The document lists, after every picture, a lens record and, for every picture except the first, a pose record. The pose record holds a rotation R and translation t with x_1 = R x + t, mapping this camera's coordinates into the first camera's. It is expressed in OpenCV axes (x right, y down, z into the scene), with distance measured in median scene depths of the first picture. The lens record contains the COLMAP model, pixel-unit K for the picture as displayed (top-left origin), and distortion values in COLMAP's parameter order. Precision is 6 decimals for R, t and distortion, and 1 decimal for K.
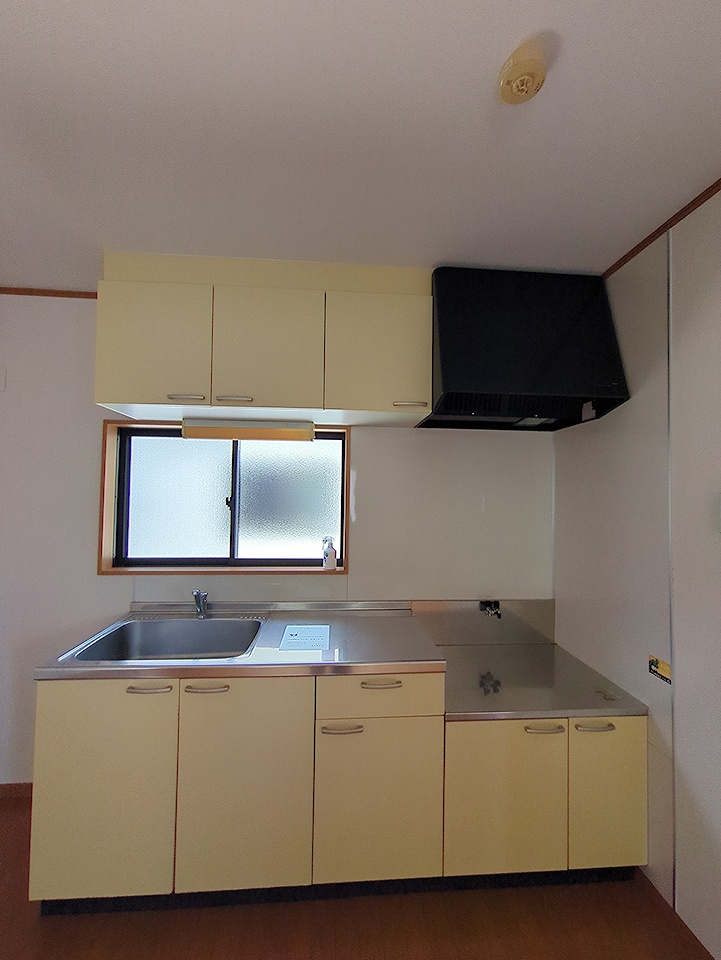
lens RADIAL K [[375.5, 0, 360.5], [0, 375.5, 480.0], [0, 0, 1]] dist [-0.000394, -0.000048]
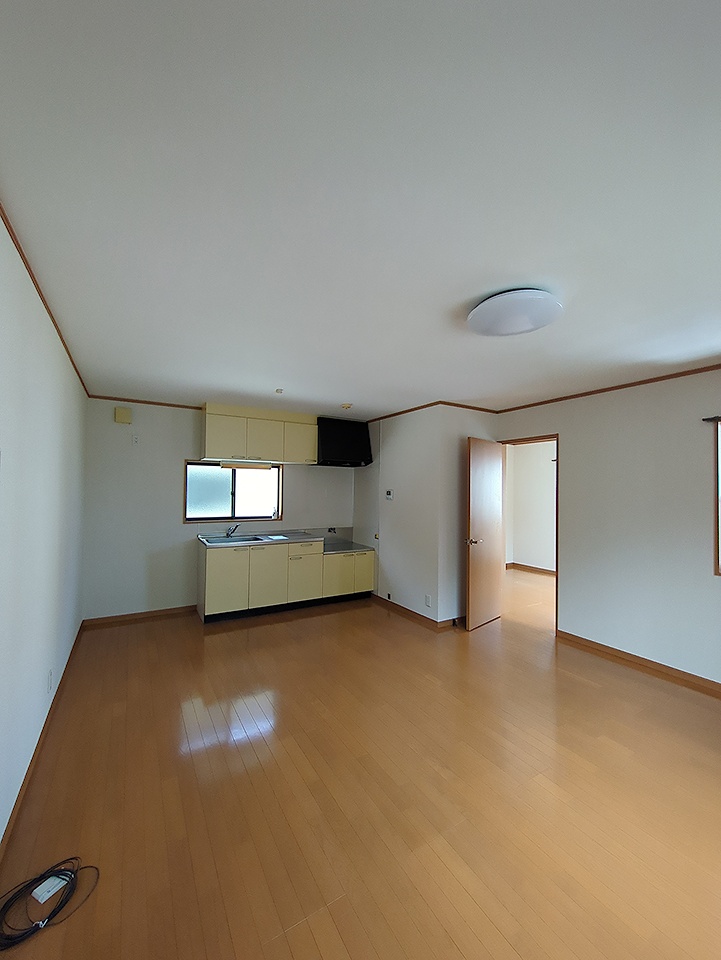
lens RADIAL K [[382.1, 0, 360.5], [0, 382.1, 480.0], [0, 0, 1]] dist [-0.015416, 0.008432]
pose [[0.890503, 0.009326, 0.454881, -0.896480], [-0.016337, 0.999801, 0.011484, -0.084266], [-0.454683, -0.017658, 0.890478, -1.909351]]
